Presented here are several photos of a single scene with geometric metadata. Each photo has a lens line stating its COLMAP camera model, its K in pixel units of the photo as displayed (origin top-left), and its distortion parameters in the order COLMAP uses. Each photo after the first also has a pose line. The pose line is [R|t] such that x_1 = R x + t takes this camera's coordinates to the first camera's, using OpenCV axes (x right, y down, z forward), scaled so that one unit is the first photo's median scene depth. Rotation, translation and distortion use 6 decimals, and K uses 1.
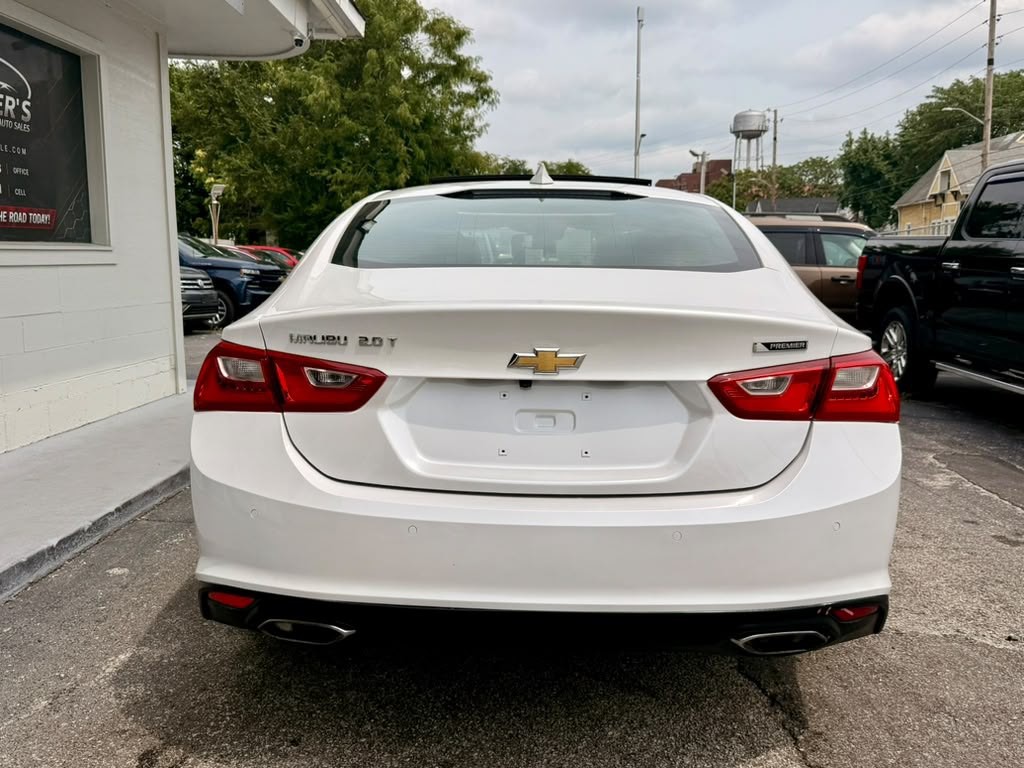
lens RADIAL K [[901.4, 0, 510.5], [0, 901.4, 385.2], [0, 0, 1]] dist [0.120715, -0.225373]
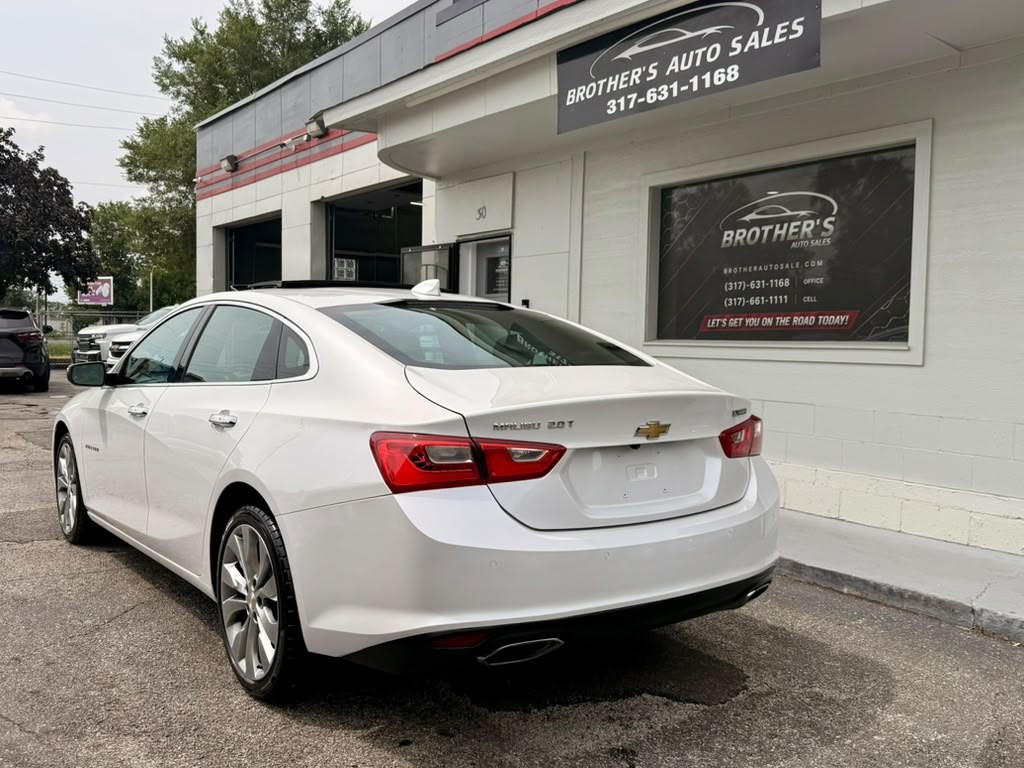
lens RADIAL K [[904.4, 0, 505.7], [0, 904.4, 386.8], [0, 0, 1]] dist [0.118146, -0.226467]
pose [[-0.778485, 0.020167, -0.627339, 0.096362], [-0.102070, 0.982112, 0.158233, -0.047282], [0.619308, 0.187214, -0.762501, 0.320884]]
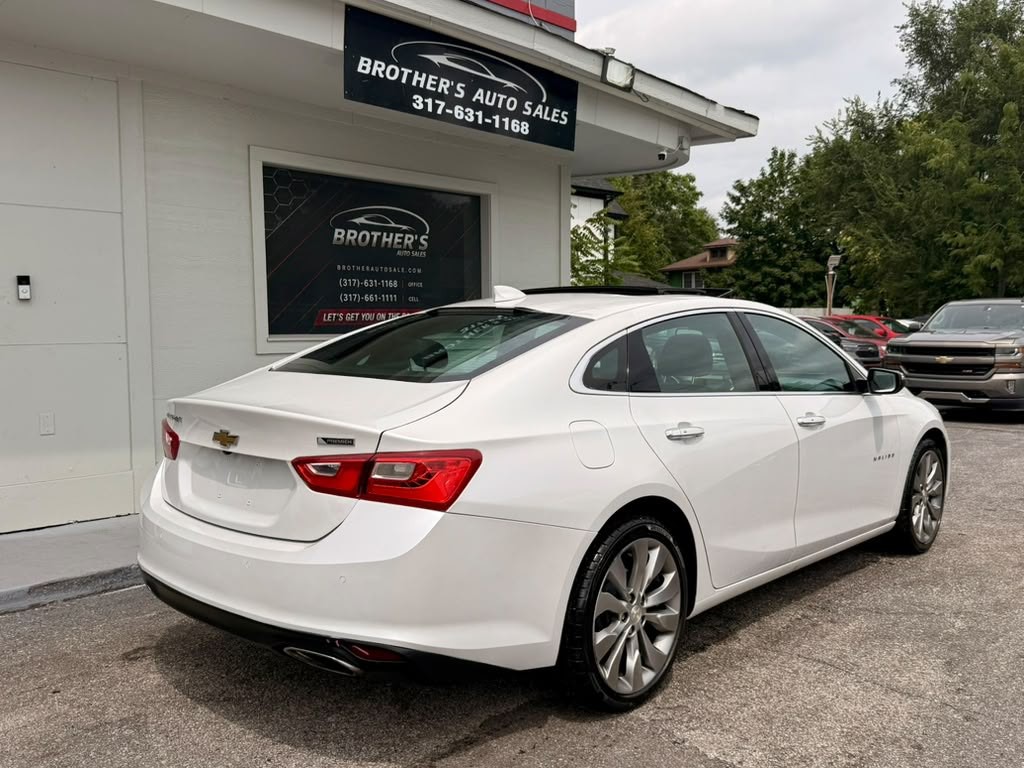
lens RADIAL K [[892.6, 0, 514.7], [0, 892.6, 386.8], [0, 0, 1]] dist [0.139798, -0.244269]
pose [[0.746333, 0.041561, -0.664274, 0.101511], [-0.085563, 0.995758, -0.033832, -0.007438], [0.660050, 0.082087, 0.746723, 0.011545]]
